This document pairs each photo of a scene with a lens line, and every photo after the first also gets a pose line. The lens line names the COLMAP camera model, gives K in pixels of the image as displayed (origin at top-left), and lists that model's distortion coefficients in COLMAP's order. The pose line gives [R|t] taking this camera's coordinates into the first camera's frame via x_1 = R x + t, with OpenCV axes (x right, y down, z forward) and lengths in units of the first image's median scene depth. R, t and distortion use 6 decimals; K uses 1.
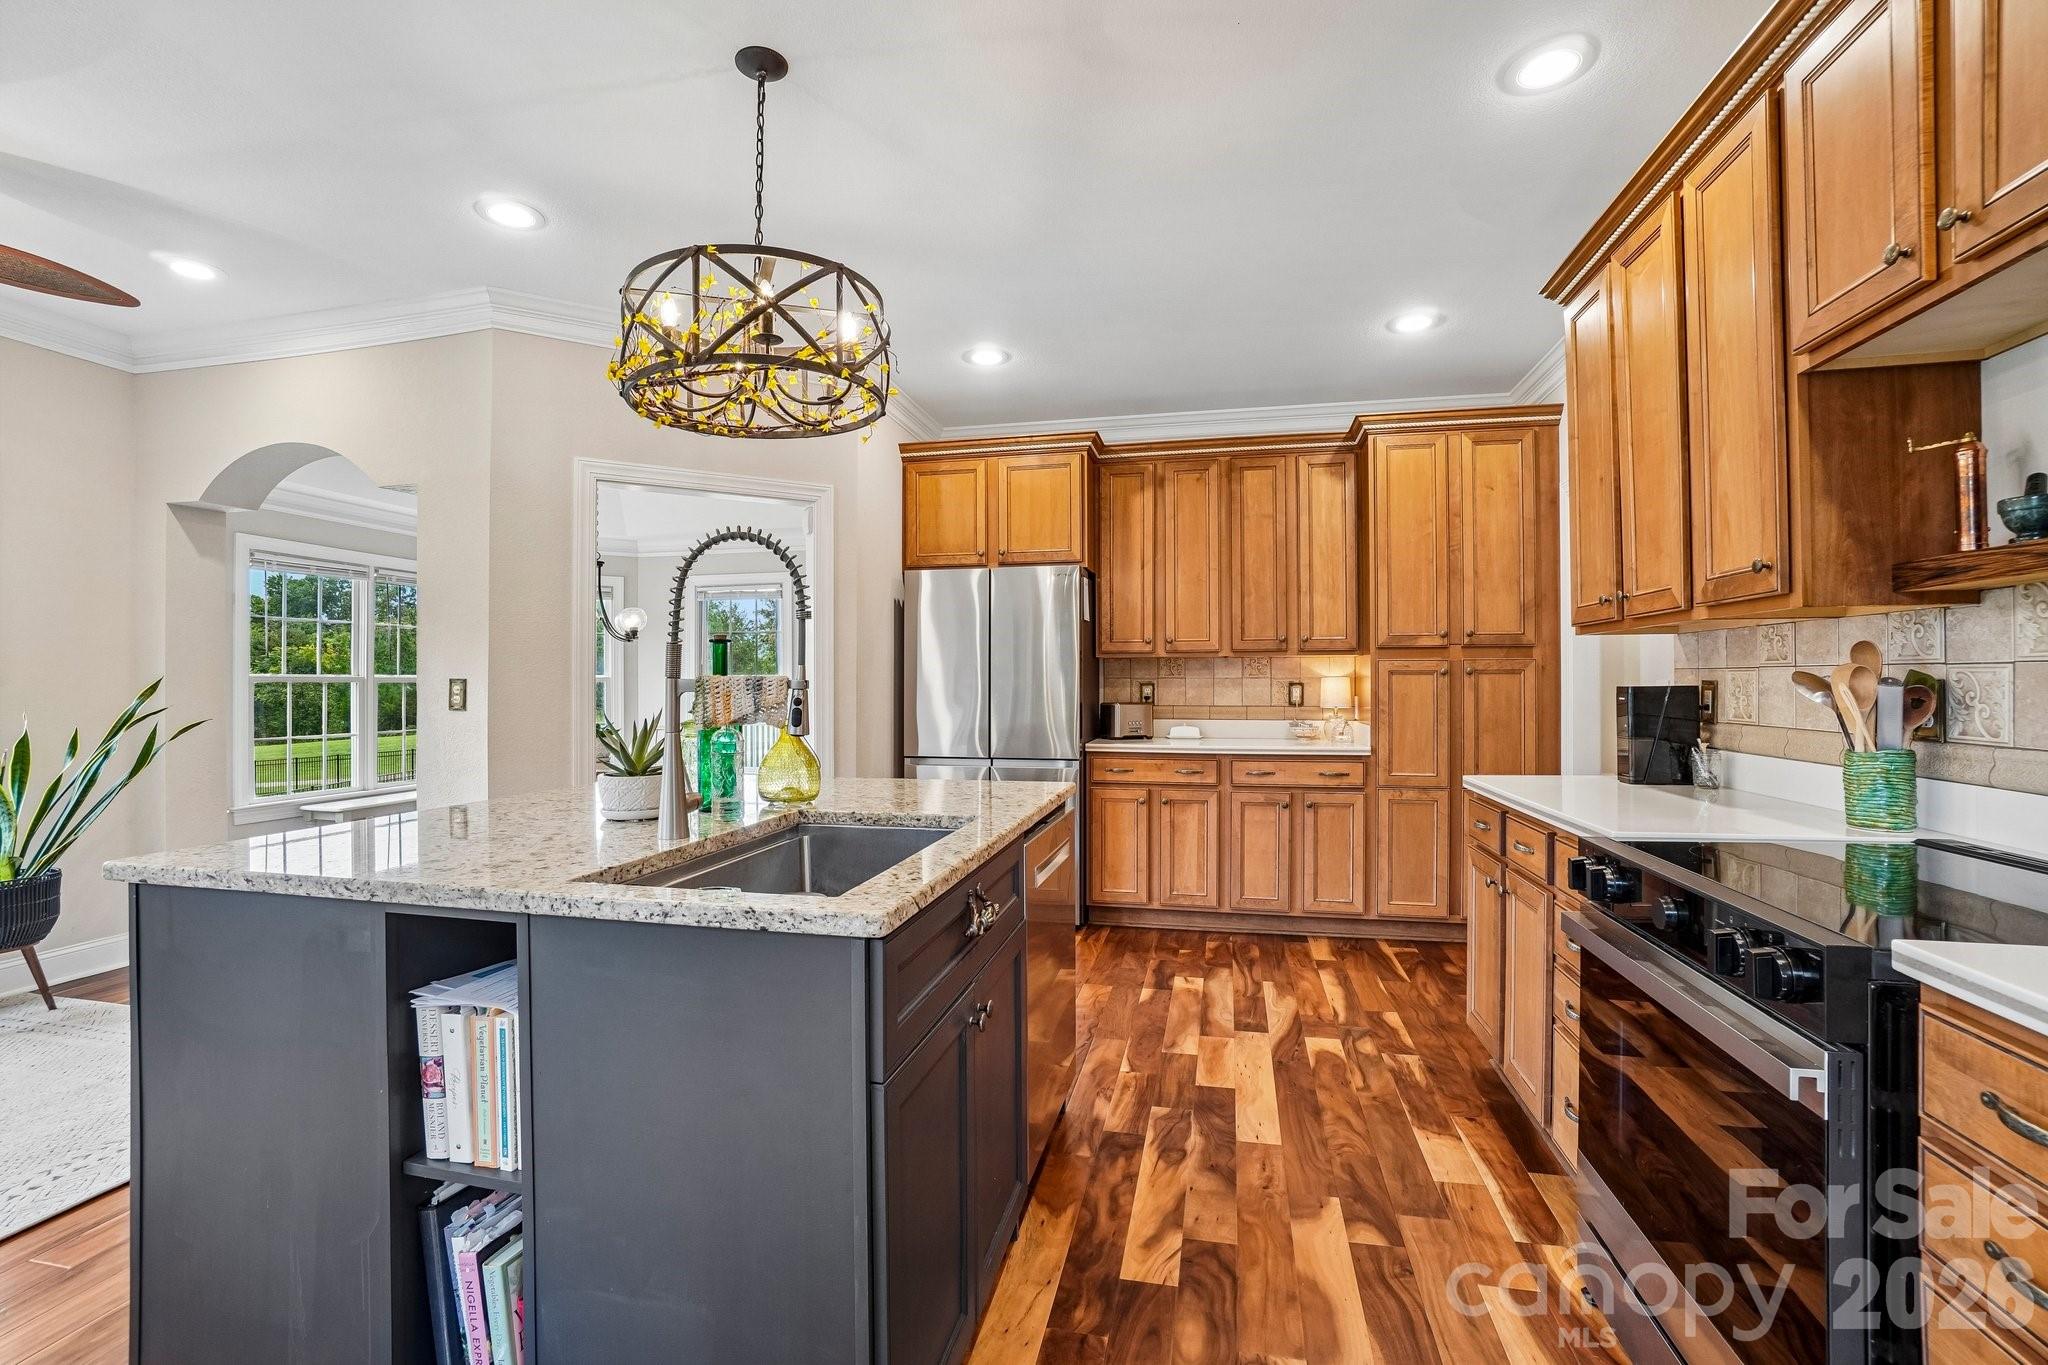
lens RADIAL K [[903.3, 0, 995.8], [0, 903.3, 679.0], [0, 0, 1]] dist [-0.040332, 0.012563]
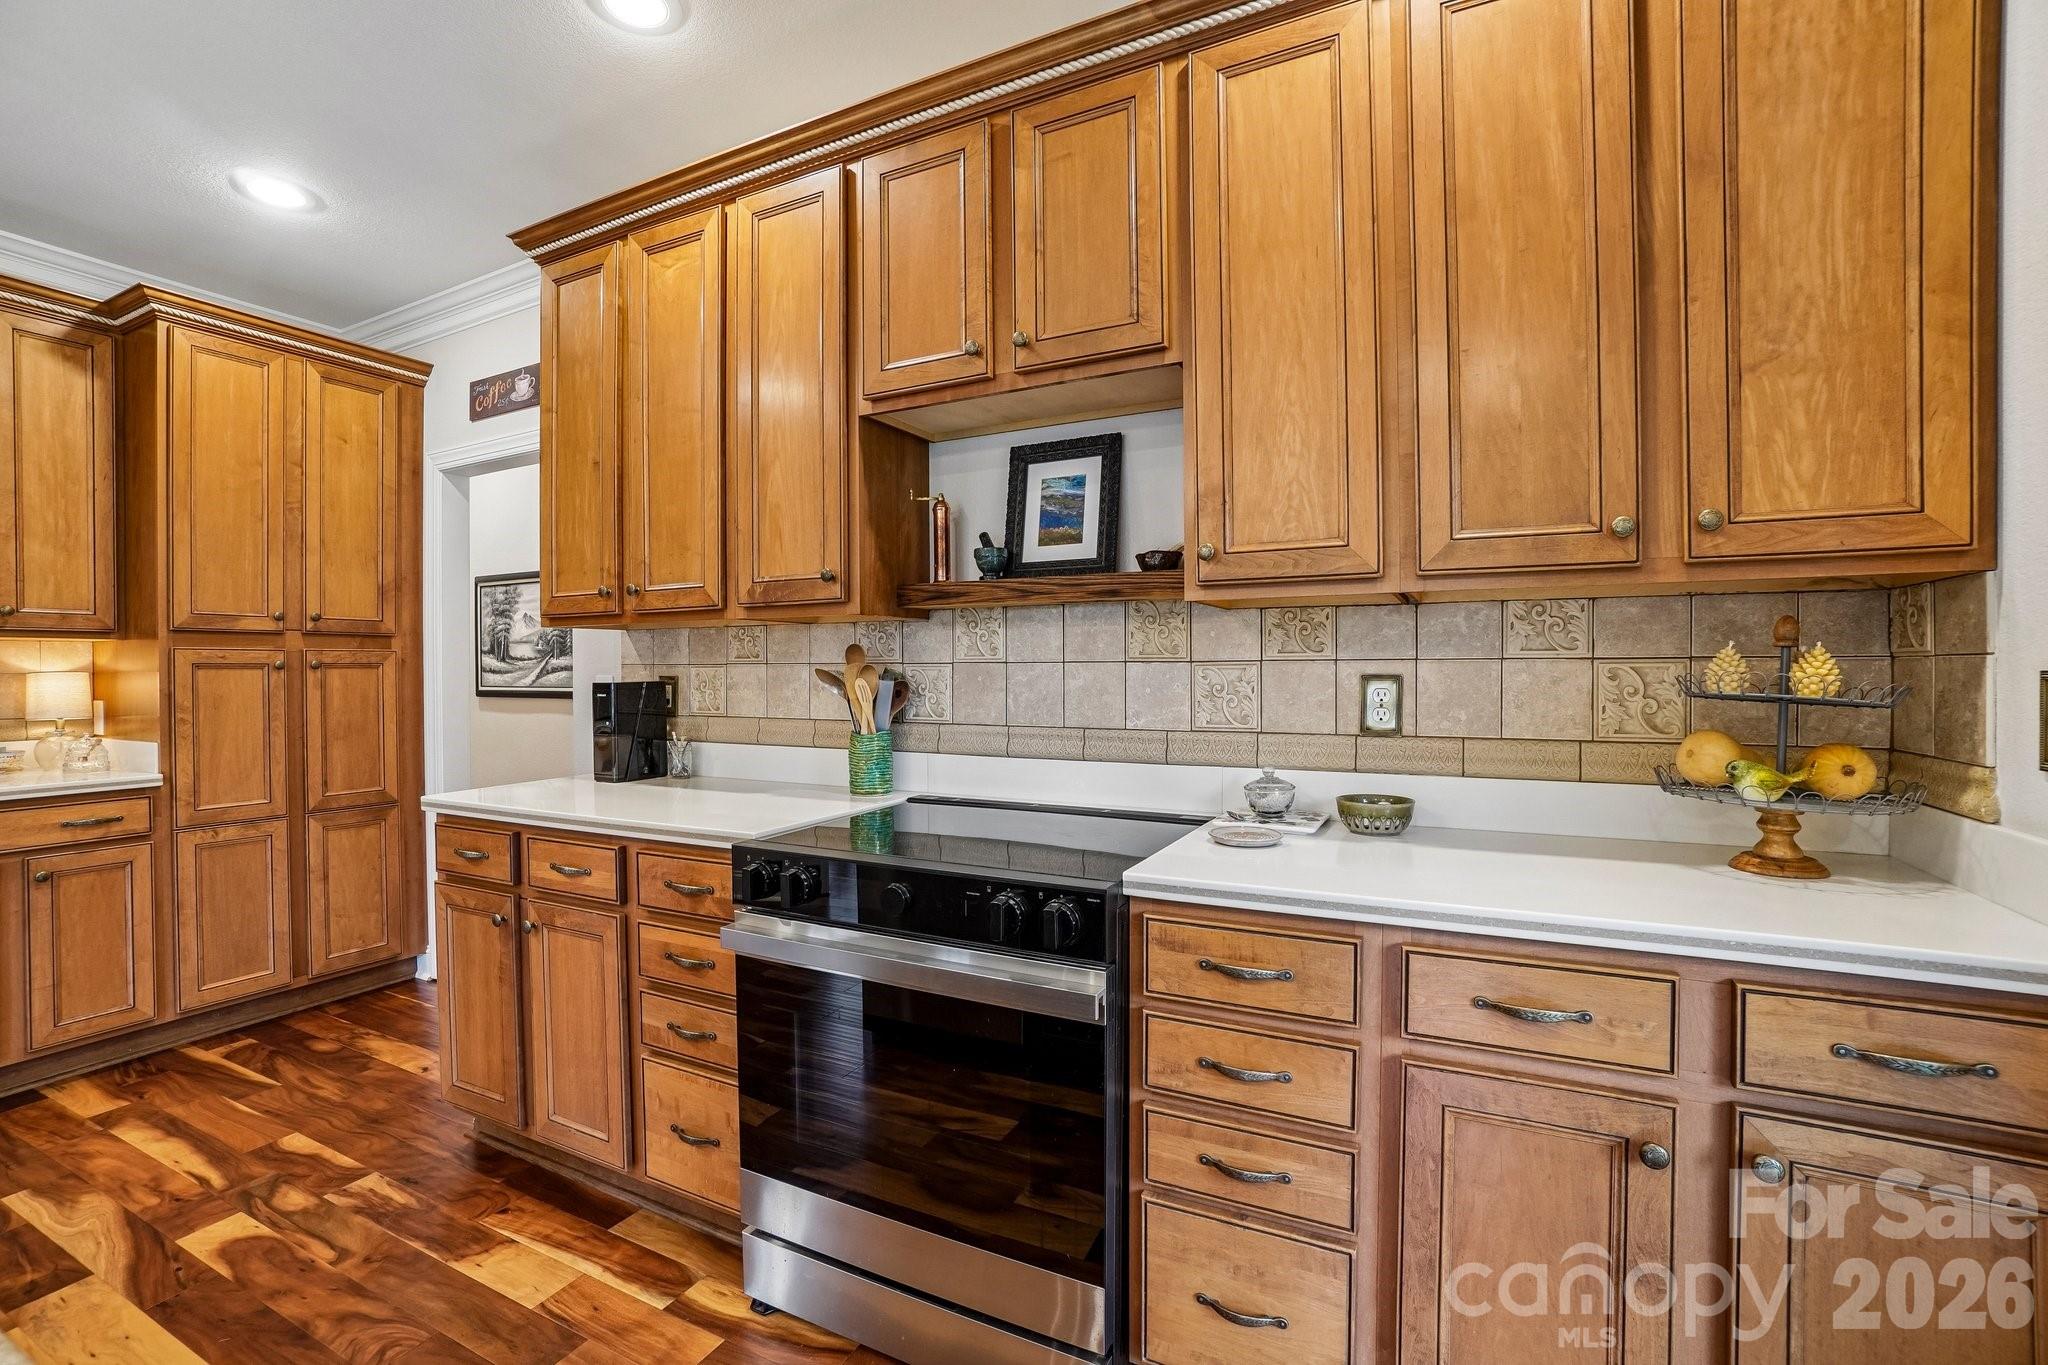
lens RADIAL K [[903.3, 0, 1036.7], [0, 903.3, 680.4], [0, 0, 1]] dist [-0.040332, 0.012563]
pose [[0.235062, -0.010782, 0.971921, -0.108720], [0.001455, 0.999941, 0.010741, -0.003144], [-0.971979, -0.001111, 0.235064, 0.256522]]
